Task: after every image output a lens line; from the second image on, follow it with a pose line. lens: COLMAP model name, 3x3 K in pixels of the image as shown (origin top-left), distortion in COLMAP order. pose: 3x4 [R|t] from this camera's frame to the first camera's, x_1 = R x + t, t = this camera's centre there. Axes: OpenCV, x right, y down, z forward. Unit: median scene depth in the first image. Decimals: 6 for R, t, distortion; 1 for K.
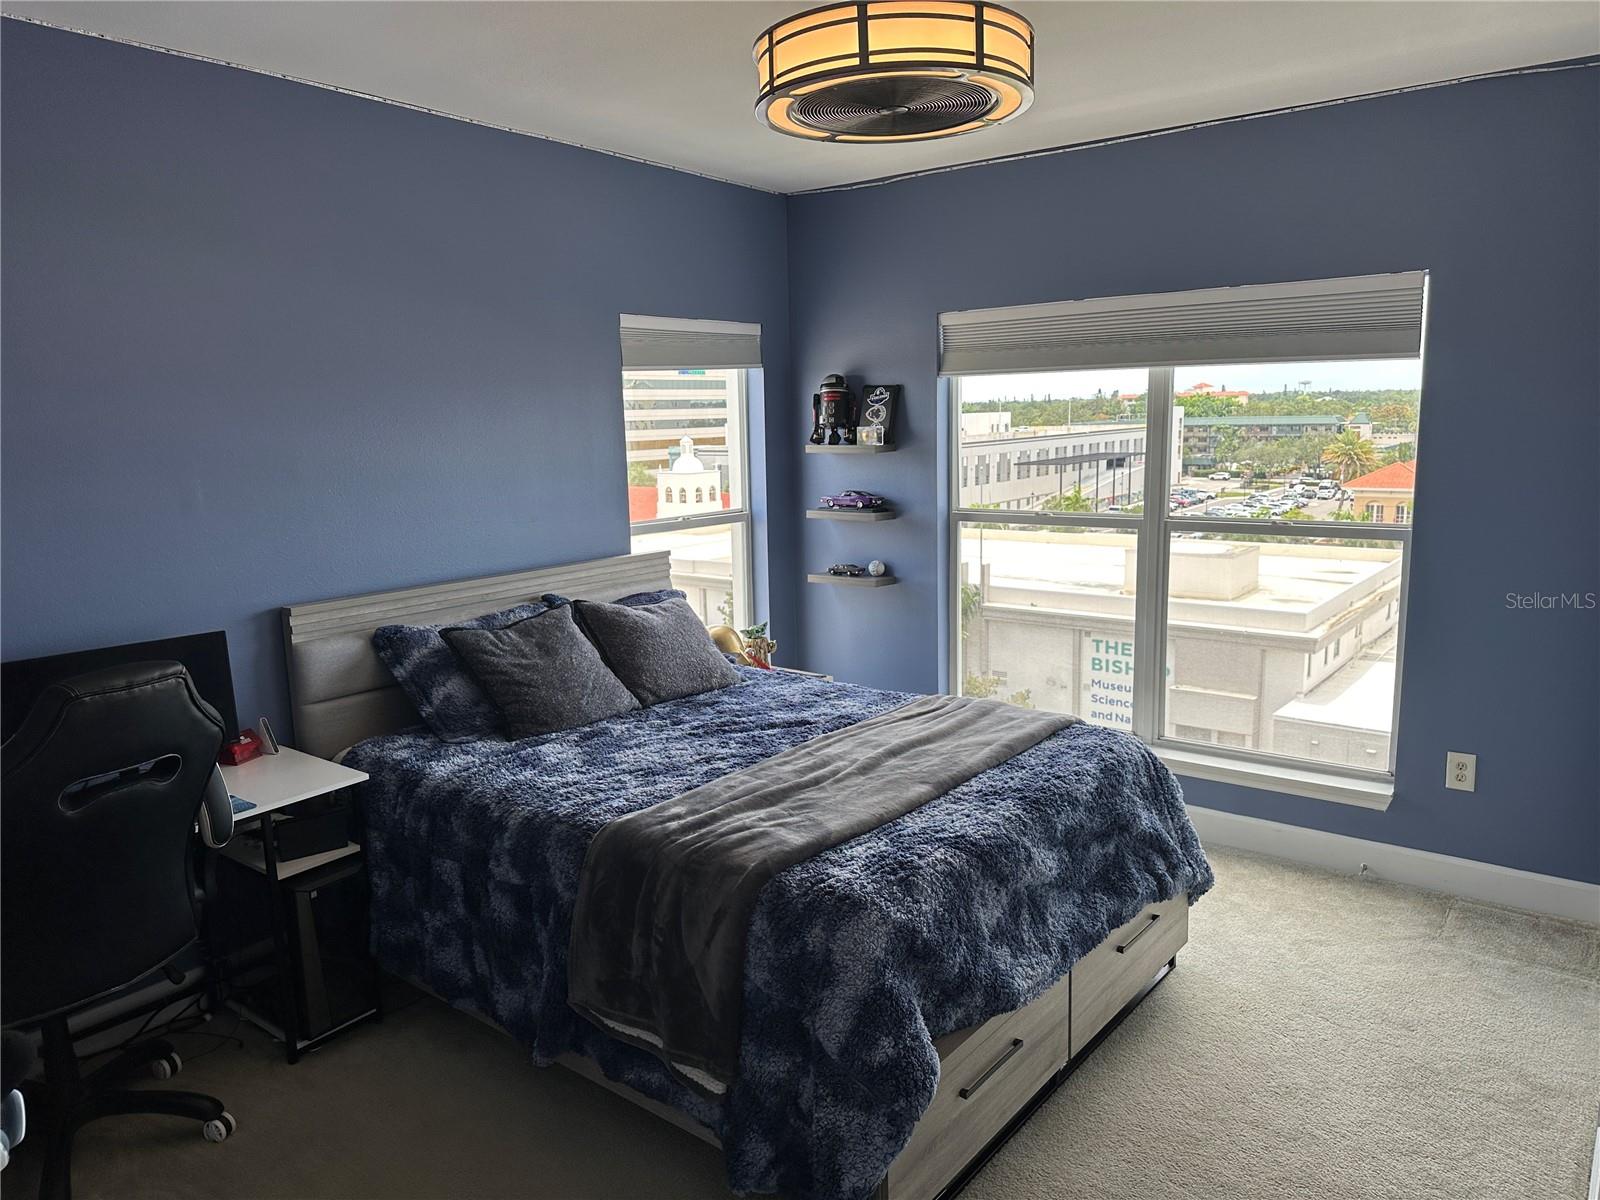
lens RADIAL K [[1128.0, 0, 789.1], [0, 1128.0, 596.0], [0, 0, 1]] dist [0.073949, -0.093280]
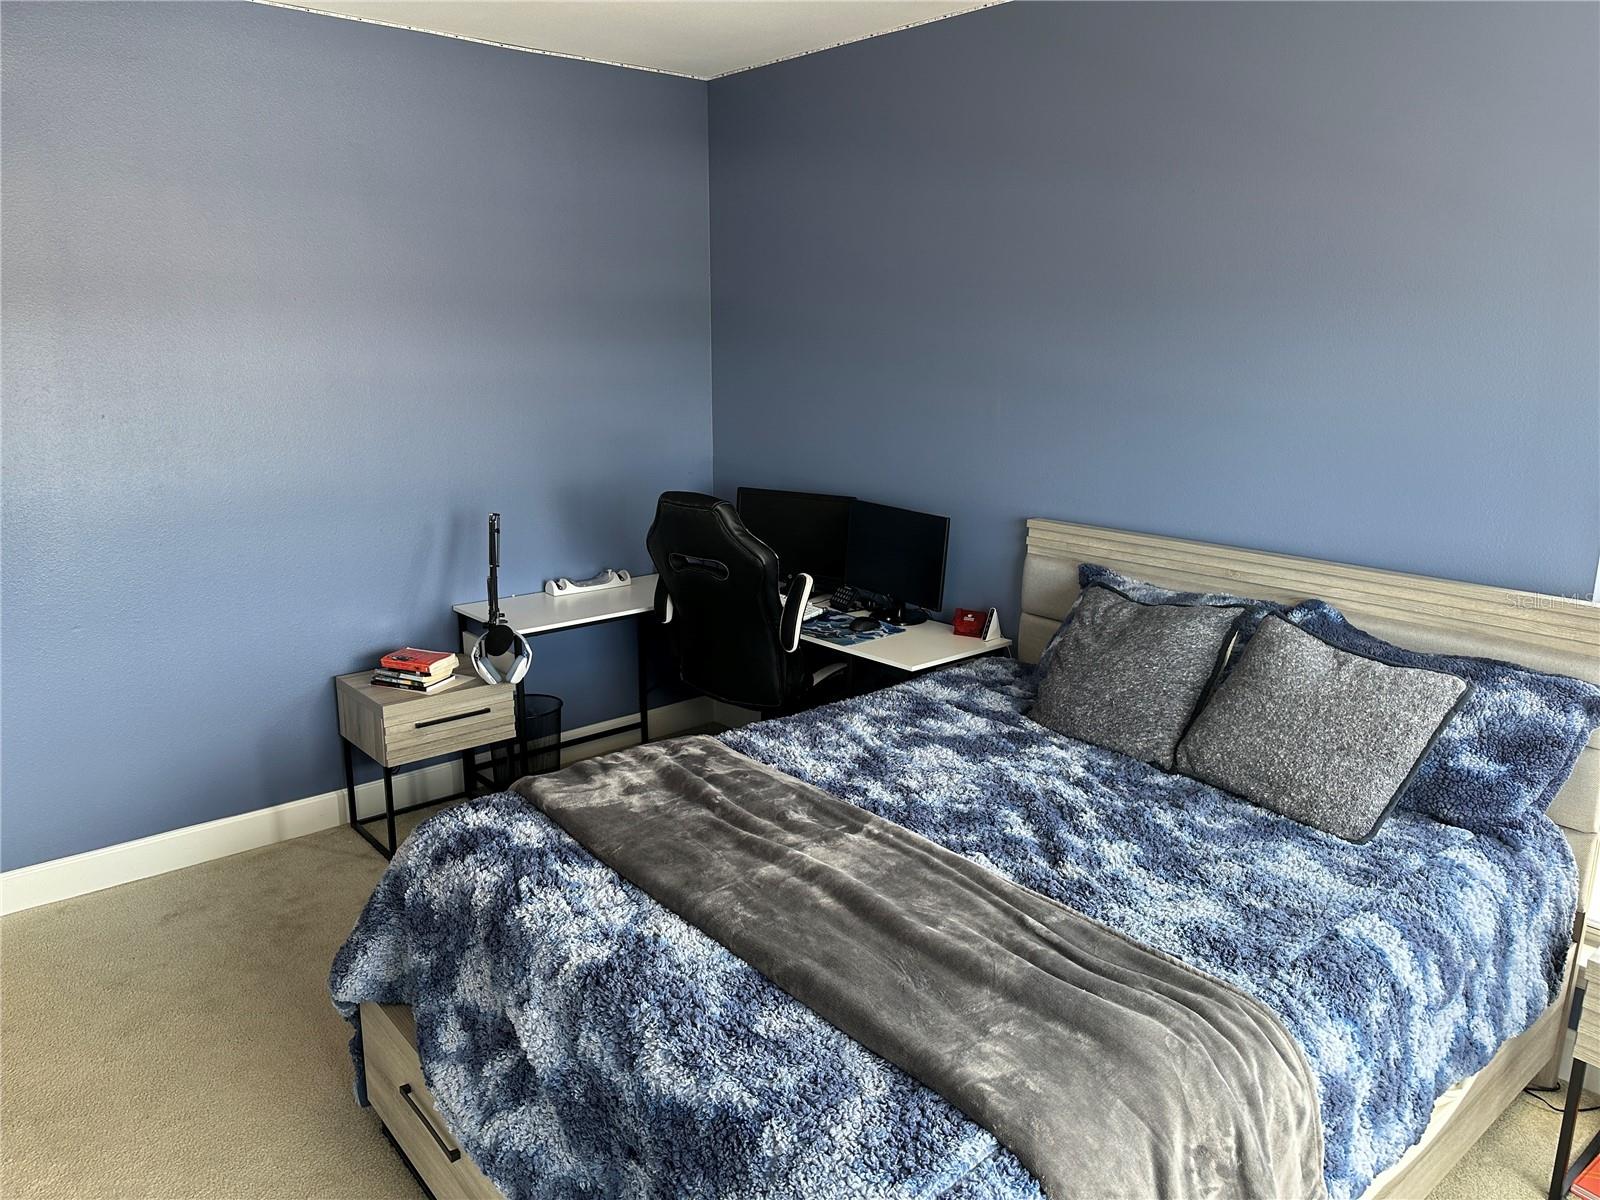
lens RADIAL K [[1128.0, 0, 789.1], [0, 1128.0, 596.0], [0, 0, 1]] dist [0.073949, -0.093280]
pose [[-0.211275, 0.235898, -0.948533, 0.500602], [-0.164986, 0.947907, 0.272492, -0.137917], [0.963402, 0.214065, -0.161350, 0.792092]]
